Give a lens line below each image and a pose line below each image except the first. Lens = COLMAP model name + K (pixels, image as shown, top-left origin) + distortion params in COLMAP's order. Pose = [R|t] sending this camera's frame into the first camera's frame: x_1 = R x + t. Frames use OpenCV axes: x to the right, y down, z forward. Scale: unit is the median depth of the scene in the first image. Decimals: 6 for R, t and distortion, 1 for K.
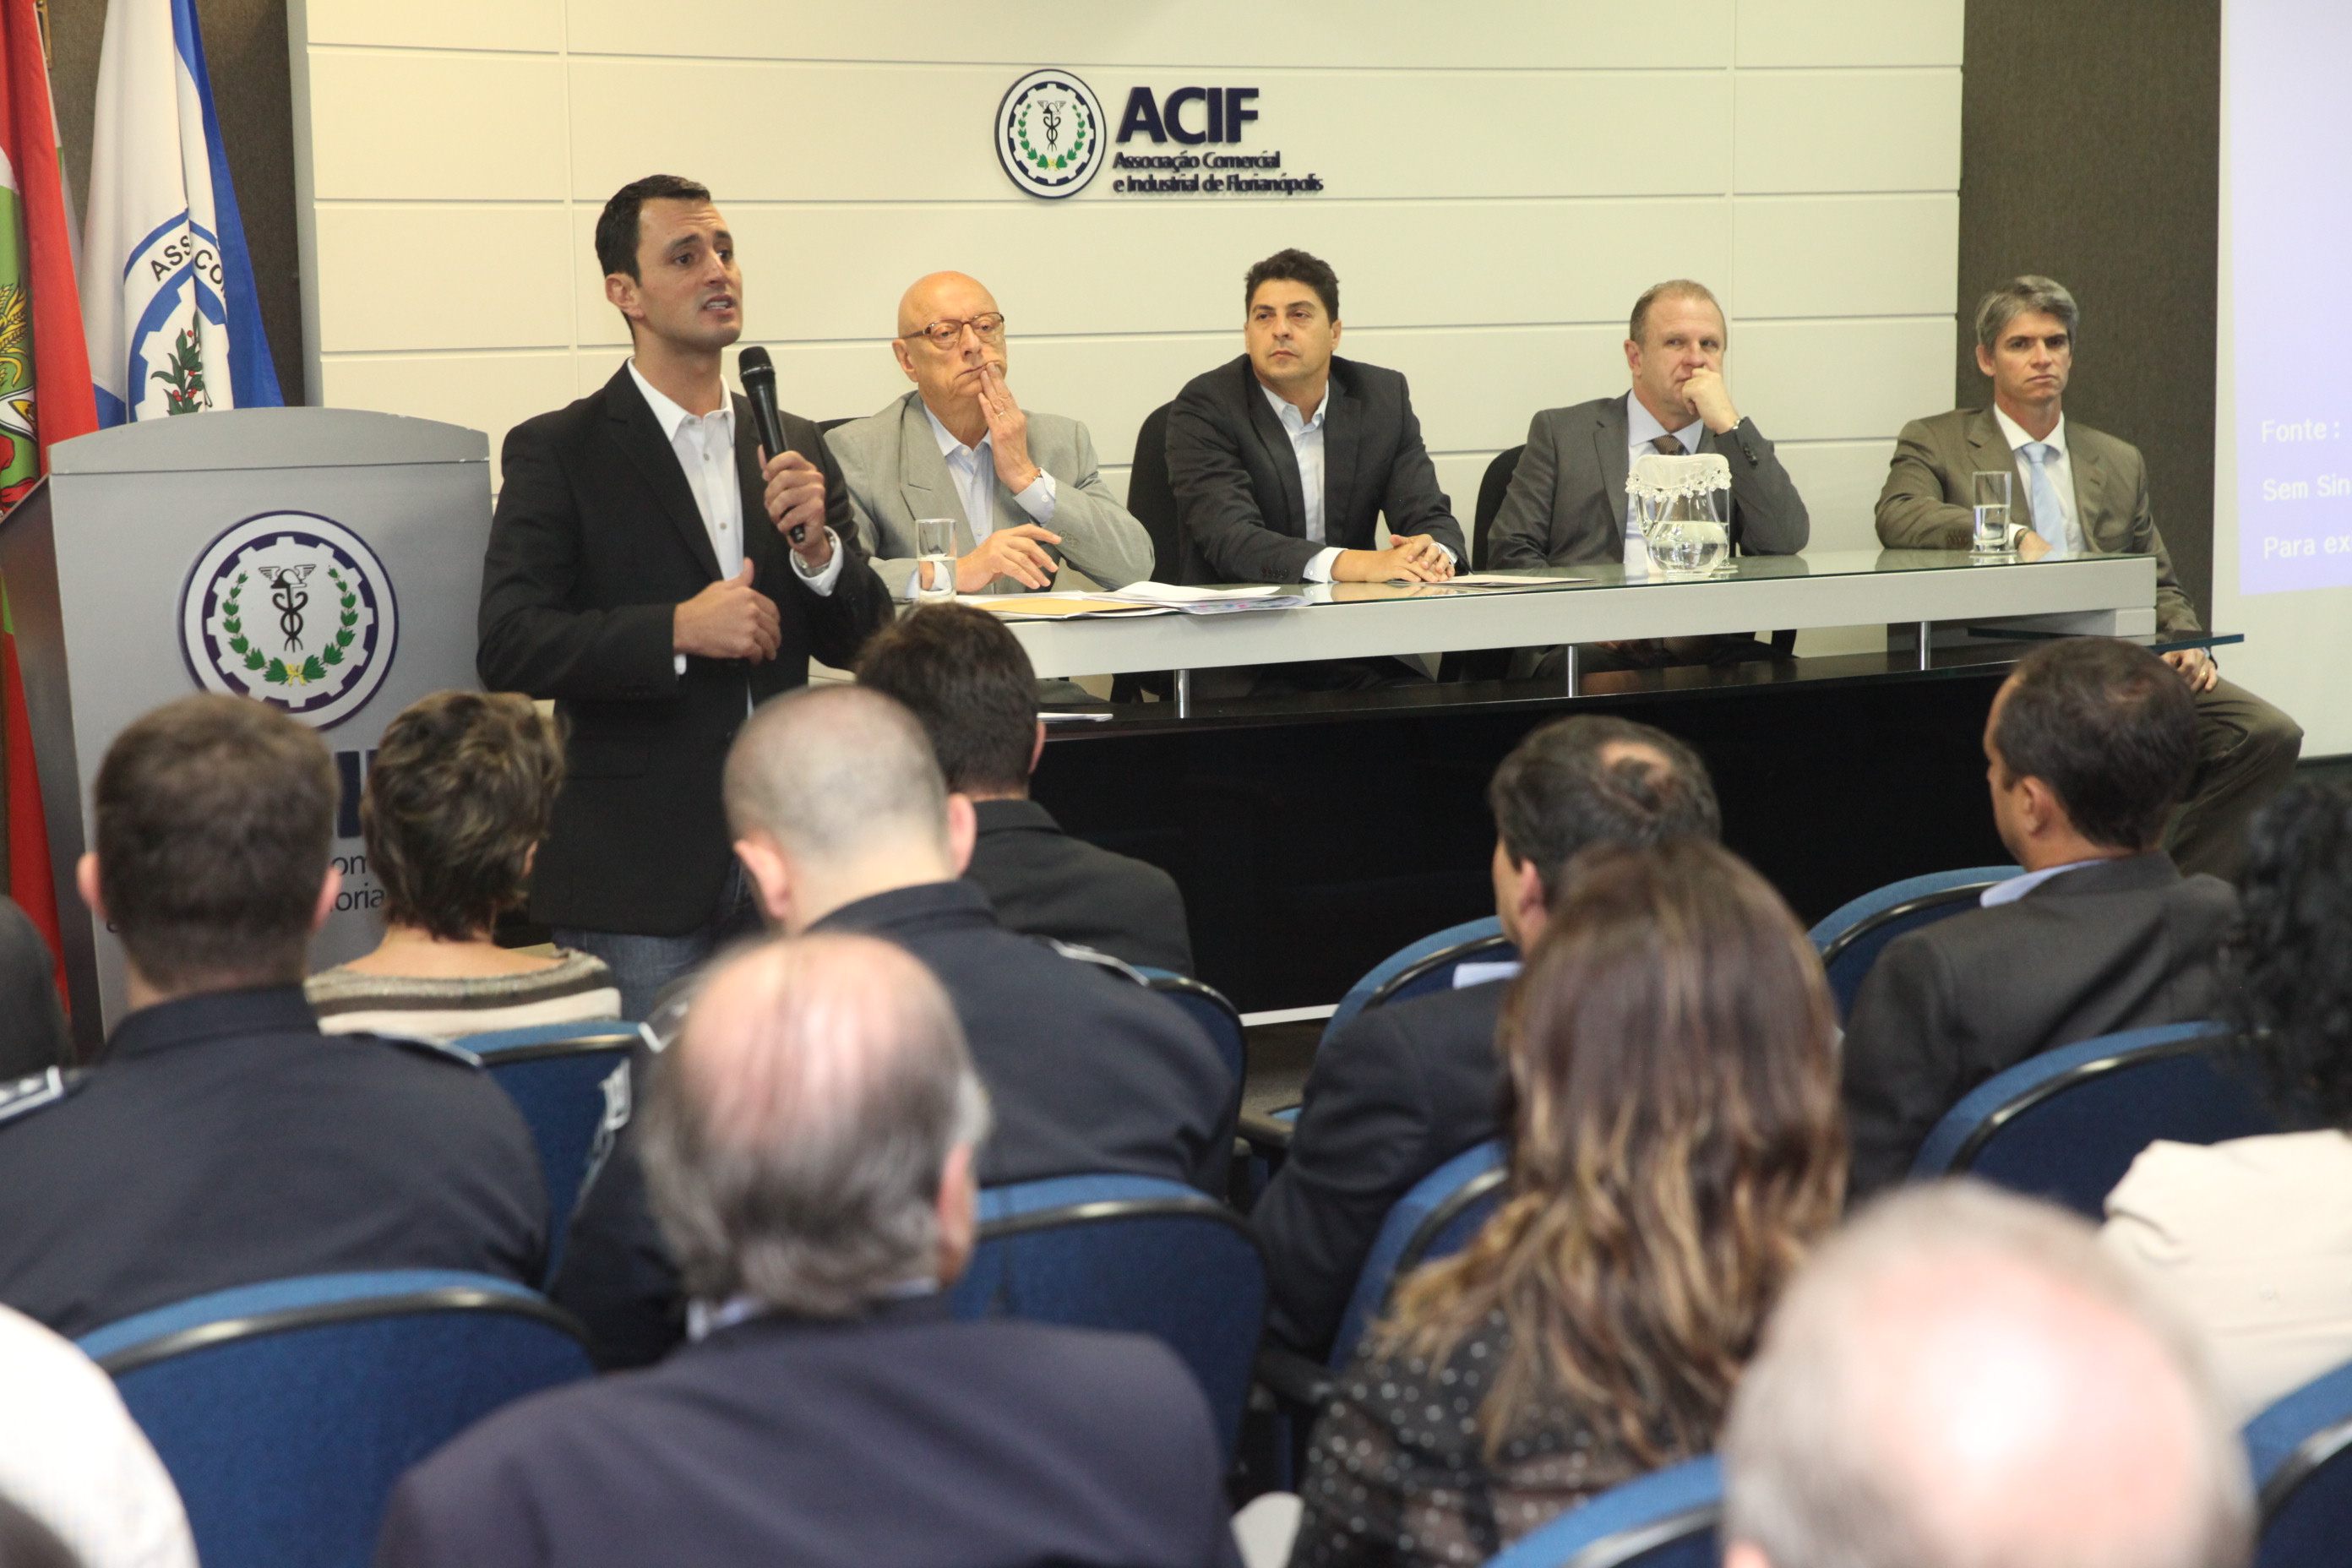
lens RADIAL K [[4921.0, 0, 1186.4], [0, 4921.0, 798.9], [0, 0, 1]] dist [0.262960, 0.000000]
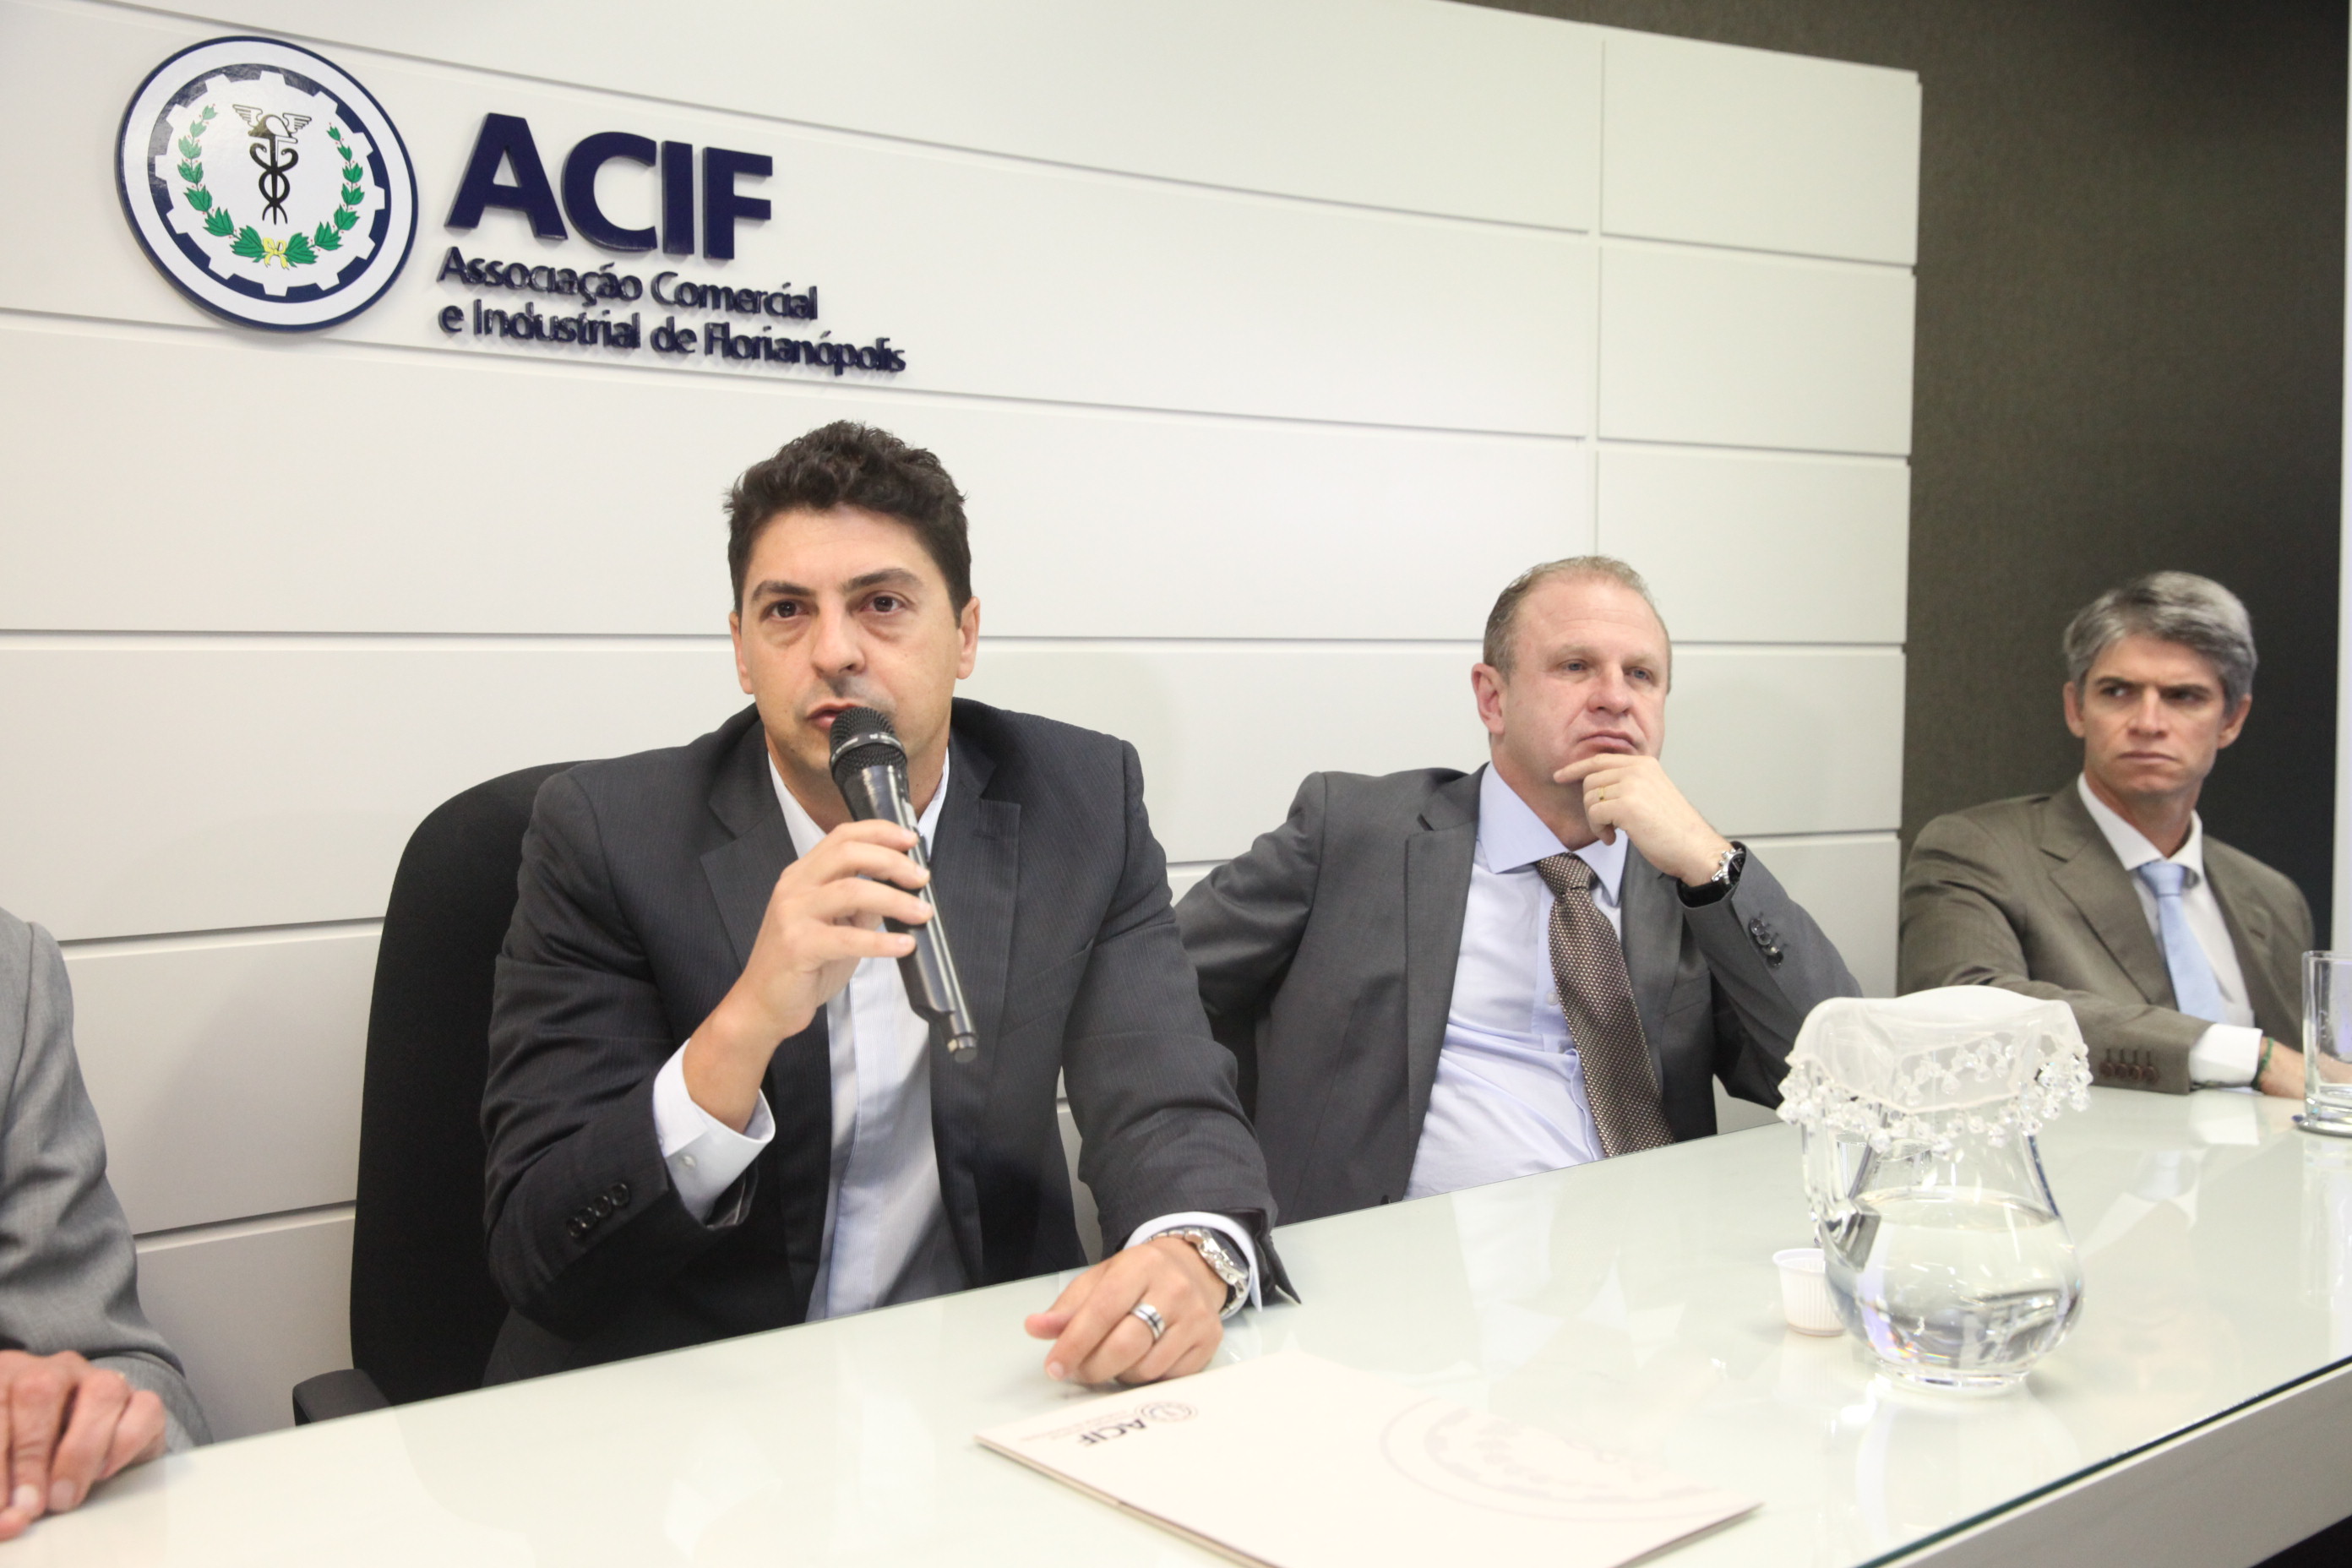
lens RADIAL K [[2055.9, 0, 1076.1], [0, 2055.9, 824.7], [0, 0, 1]] dist [0.001012, 0.011810]
pose [[0.997952, 0.010836, 0.063037, 0.033274], [-0.010080, 0.999873, -0.012310, -0.073771], [-0.063163, 0.011650, 0.997935, 0.795282]]
